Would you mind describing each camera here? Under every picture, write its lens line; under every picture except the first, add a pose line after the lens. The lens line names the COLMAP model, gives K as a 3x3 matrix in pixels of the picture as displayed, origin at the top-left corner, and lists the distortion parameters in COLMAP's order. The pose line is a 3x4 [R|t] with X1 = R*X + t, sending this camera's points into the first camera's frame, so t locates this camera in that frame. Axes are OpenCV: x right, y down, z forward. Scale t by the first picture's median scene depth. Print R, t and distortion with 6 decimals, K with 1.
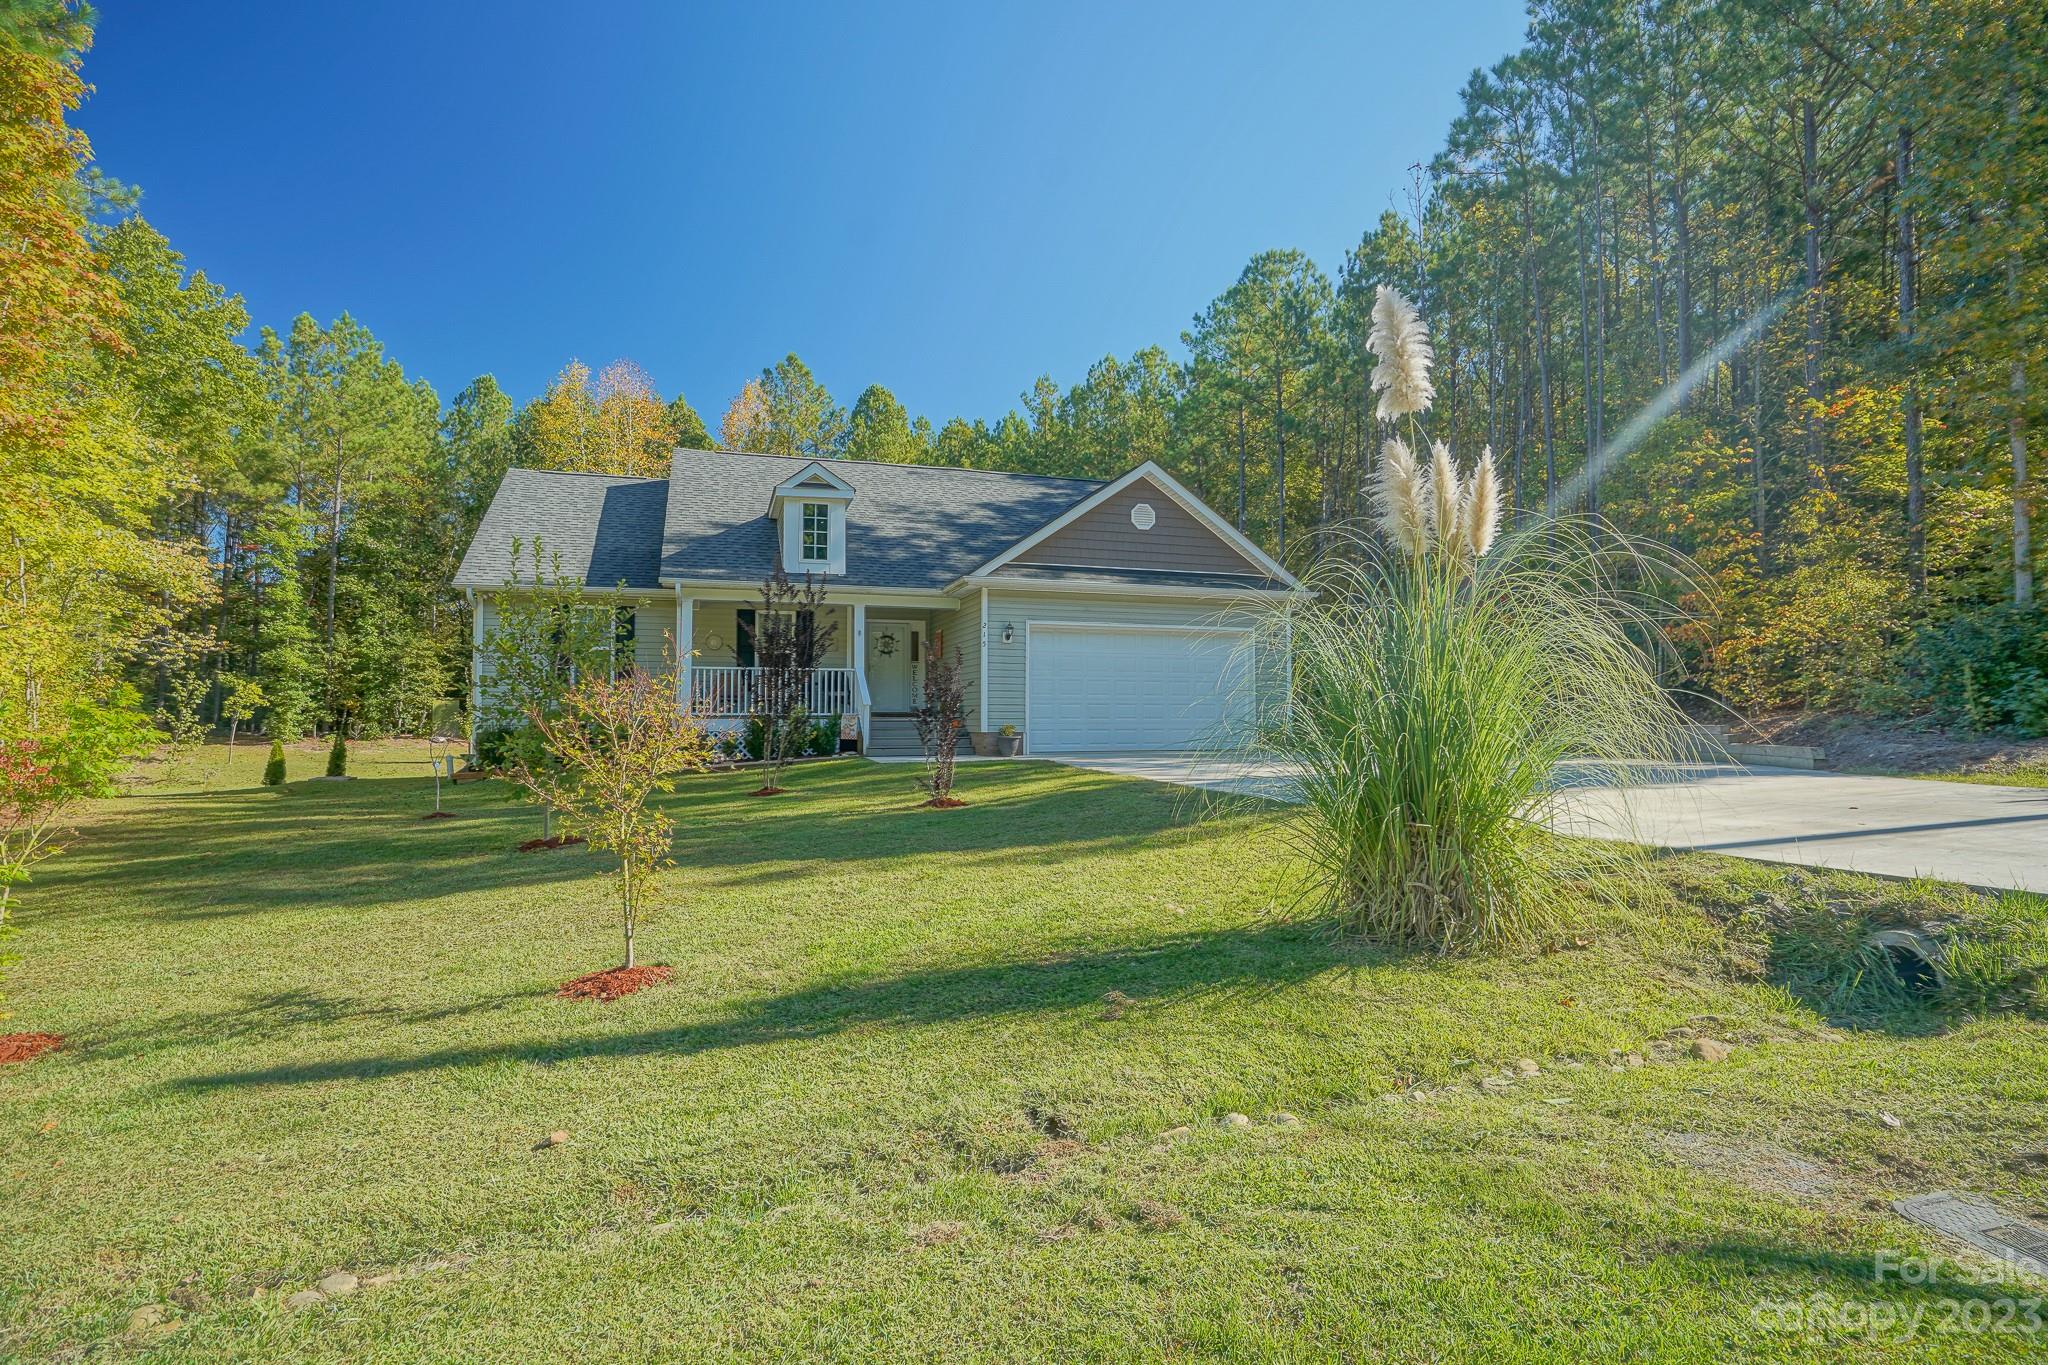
lens RADIAL K [[954.8, 0, 1024.4], [0, 954.8, 687.8], [0, 0, 1]] dist [-0.062721, 0.026606]
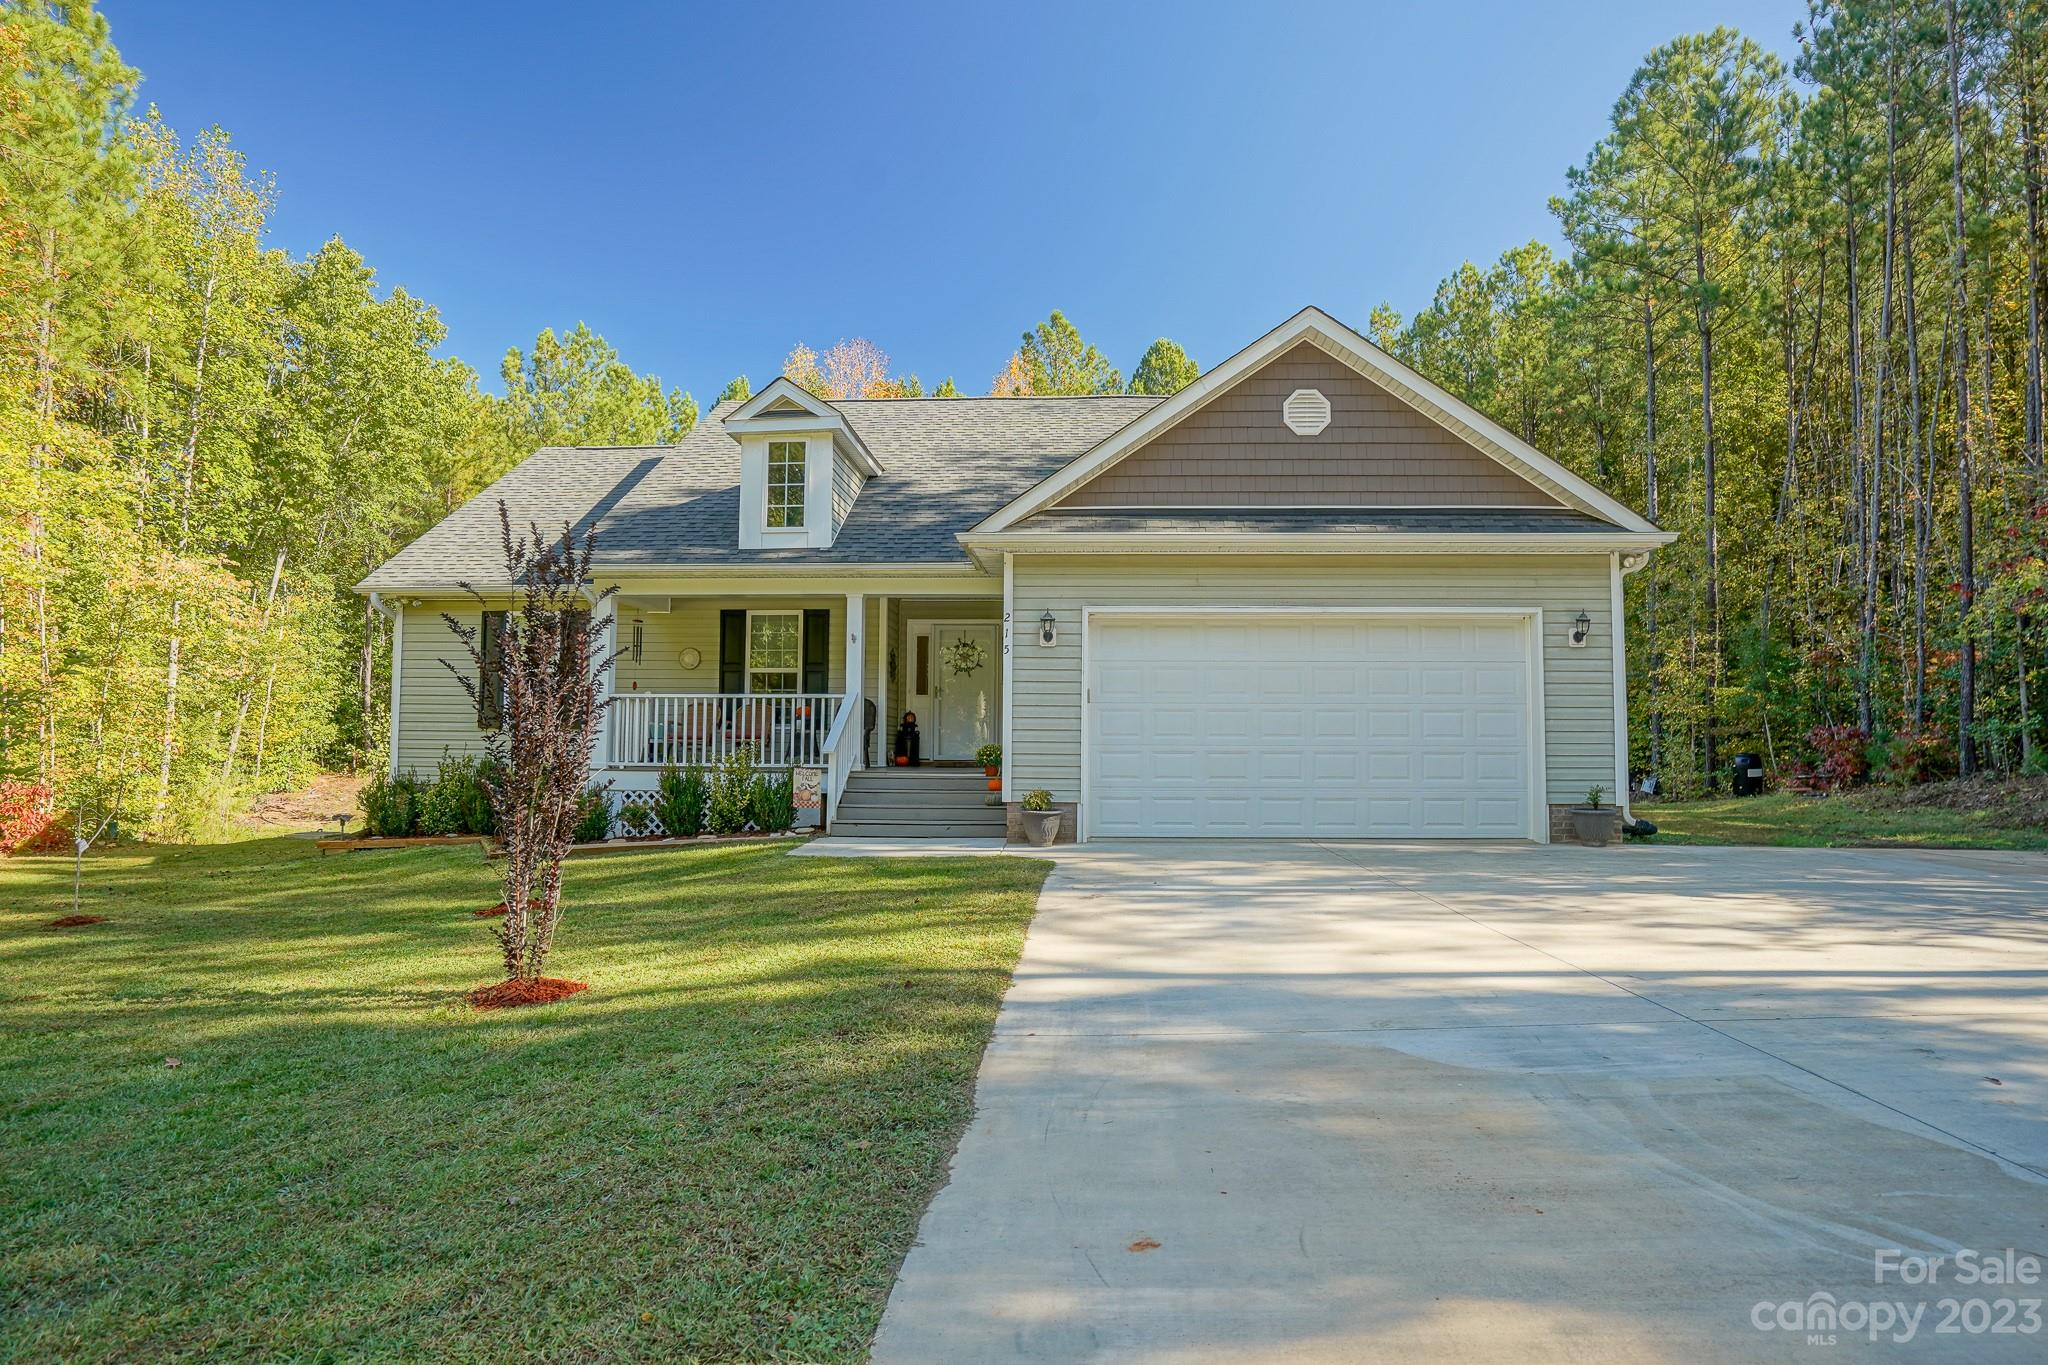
lens RADIAL K [[1087.0, 0, 1024.0], [0, 1087.0, 706.7], [0, 0, 1]] dist [-0.055871, 0.016690]
pose [[0.937947, -0.008030, -0.346686, 0.183864], [0.006308, 0.999962, -0.006095, -0.006776], [0.346721, 0.003530, 0.937962, 0.355930]]
